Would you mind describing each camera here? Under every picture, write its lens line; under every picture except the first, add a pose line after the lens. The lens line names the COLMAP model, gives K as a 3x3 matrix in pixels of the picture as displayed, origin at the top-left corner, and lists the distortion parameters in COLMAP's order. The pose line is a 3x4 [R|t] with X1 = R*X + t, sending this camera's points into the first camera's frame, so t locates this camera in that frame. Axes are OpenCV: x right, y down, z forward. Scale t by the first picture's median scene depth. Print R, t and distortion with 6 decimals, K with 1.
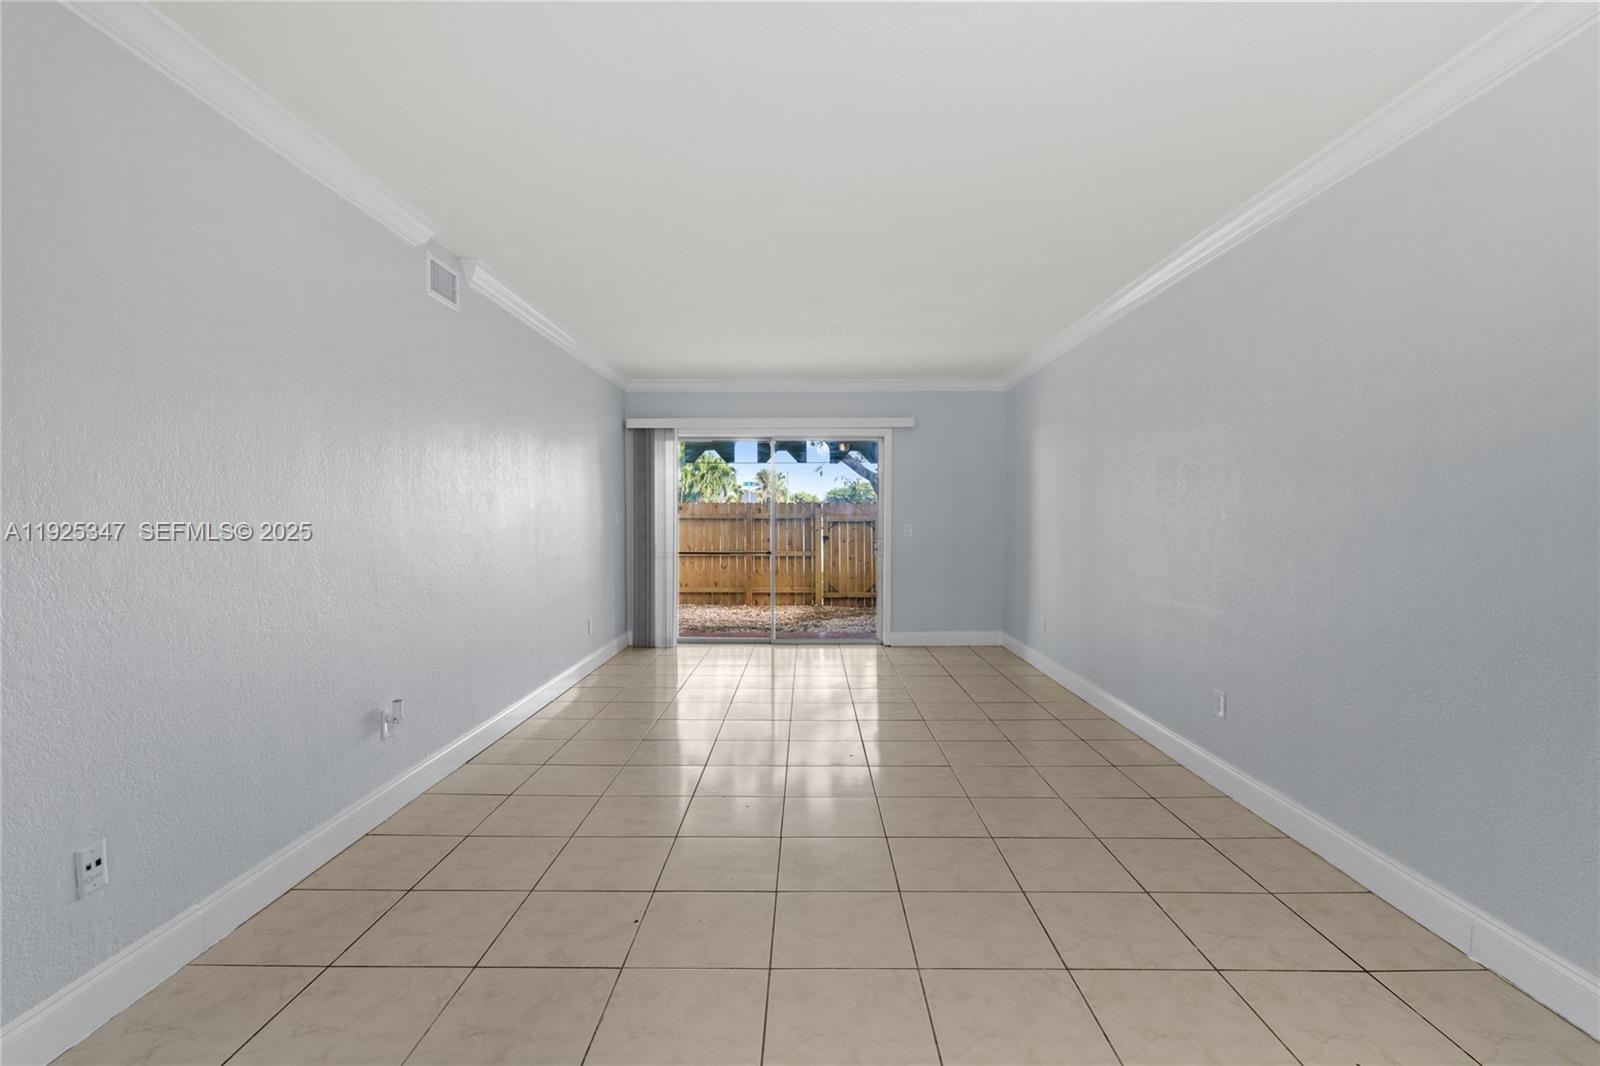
lens RADIAL K [[723.2, 0, 806.8], [0, 723.2, 539.2], [0, 0, 1]] dist [-0.004792, 0.001395]
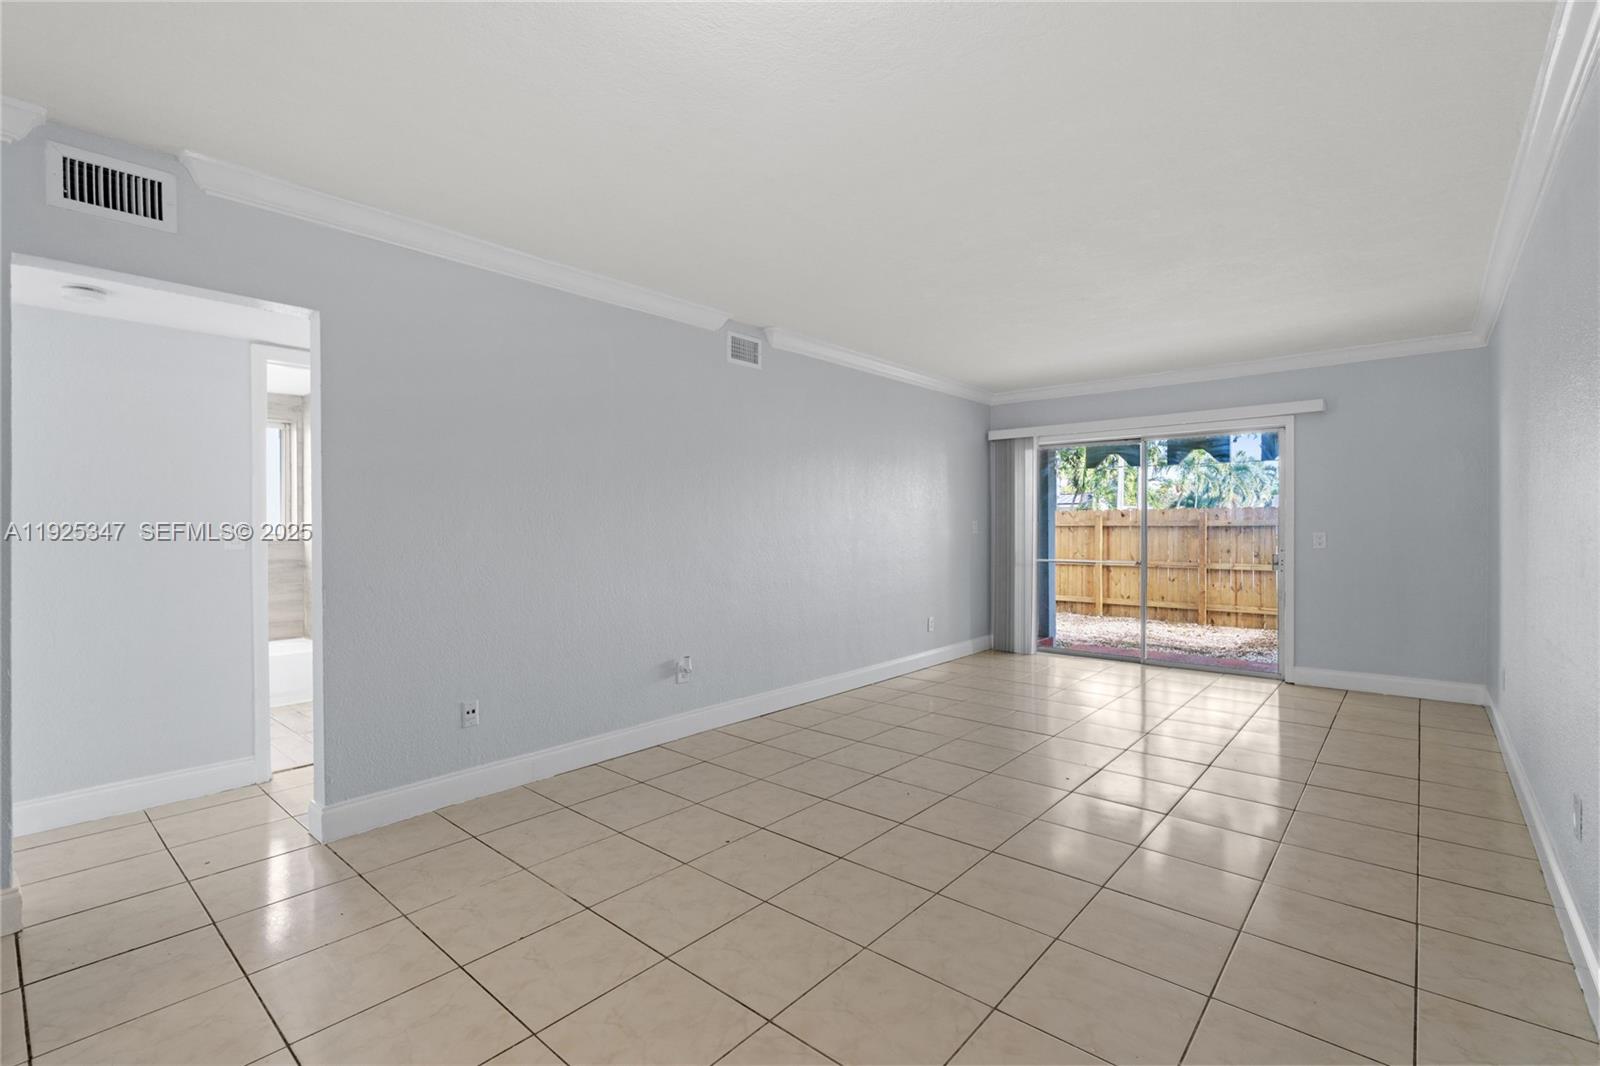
lens RADIAL K [[713.7, 0, 800.0], [0, 713.7, 533.0], [0, 0, 1]] dist [-0.017712, 0.000440]
pose [[0.754126, 0.004000, -0.656717, 0.217644], [-0.016695, 0.999775, -0.013082, -0.001315], [0.656517, 0.020829, 0.754023, 0.039325]]
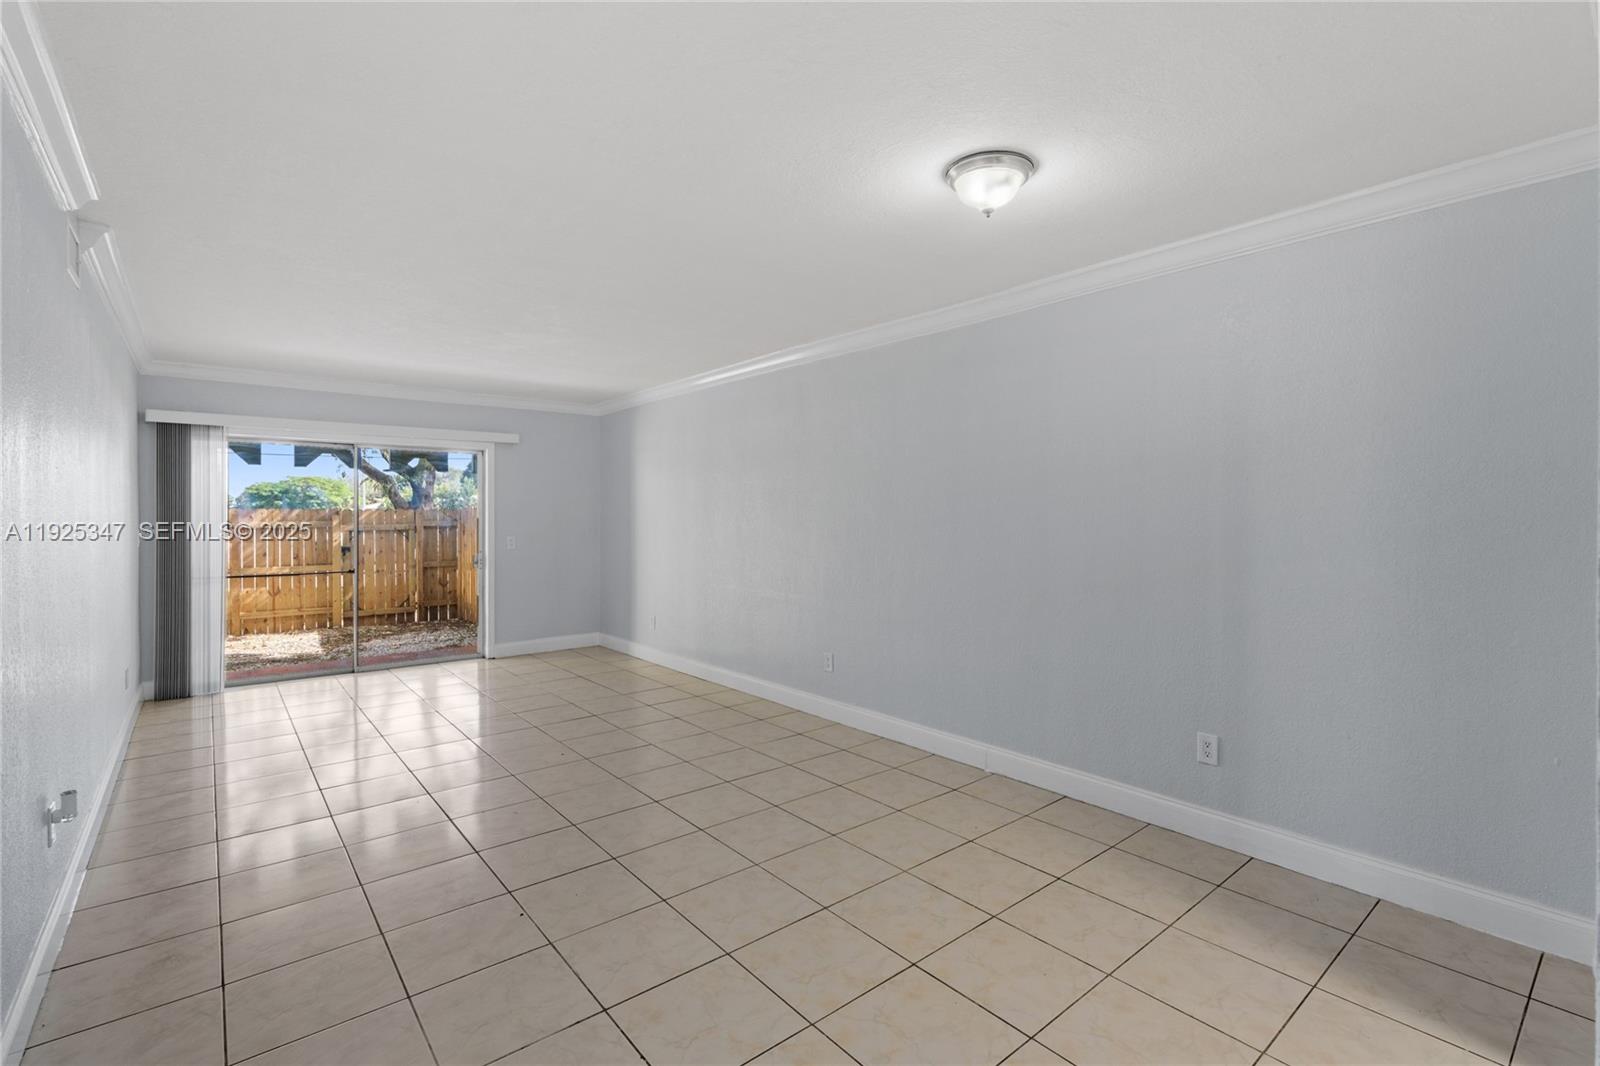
lens RADIAL K [[720.0, 0, 802.8], [0, 720.0, 516.7], [0, 0, 1]] dist [-0.004329, 0.000242]
pose [[0.769368, -0.000402, 0.638806, -0.192603], [0.020911, 0.999480, -0.024555, -0.016035], [-0.638463, 0.032250, 0.768976, -0.049131]]
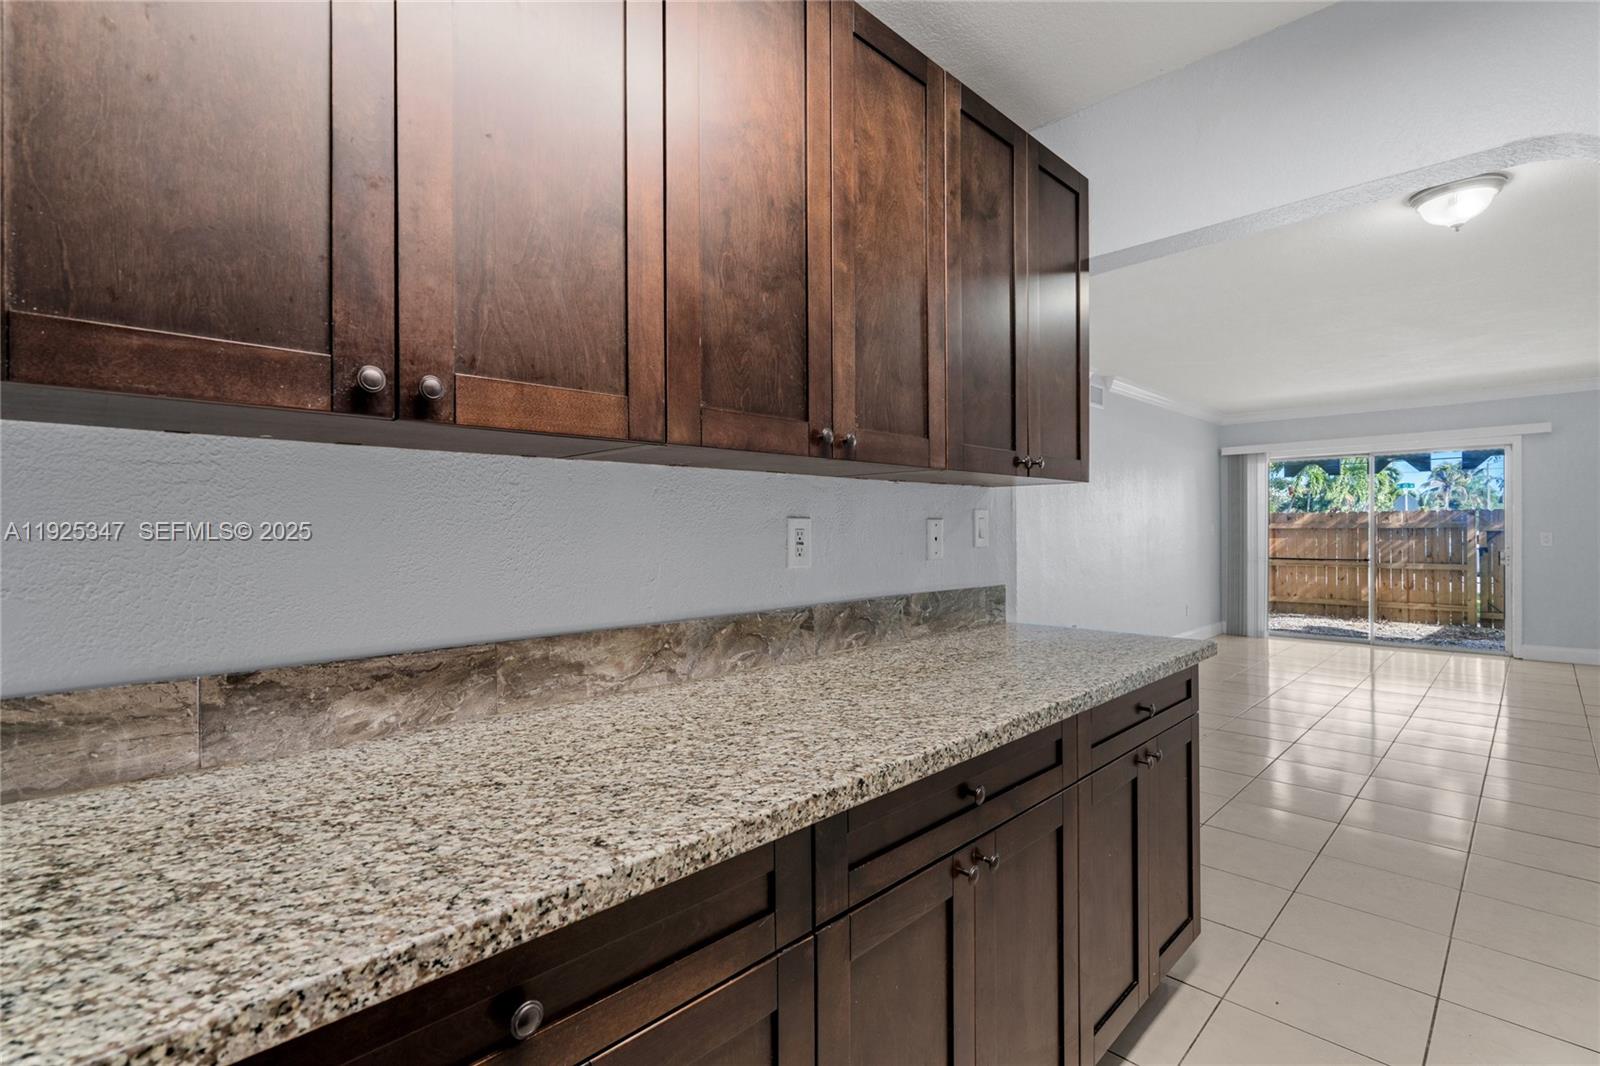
lens RADIAL K [[737.1, 0, 810.3], [0, 737.1, 533.2], [0, 0, 1]] dist [-0.005698, 0.006083]
pose [[0.714377, -0.001835, -0.699758, 0.125220], [-0.015152, 0.999722, -0.018090, 0.011177], [0.699597, 0.023526, 0.714151, -0.376426]]
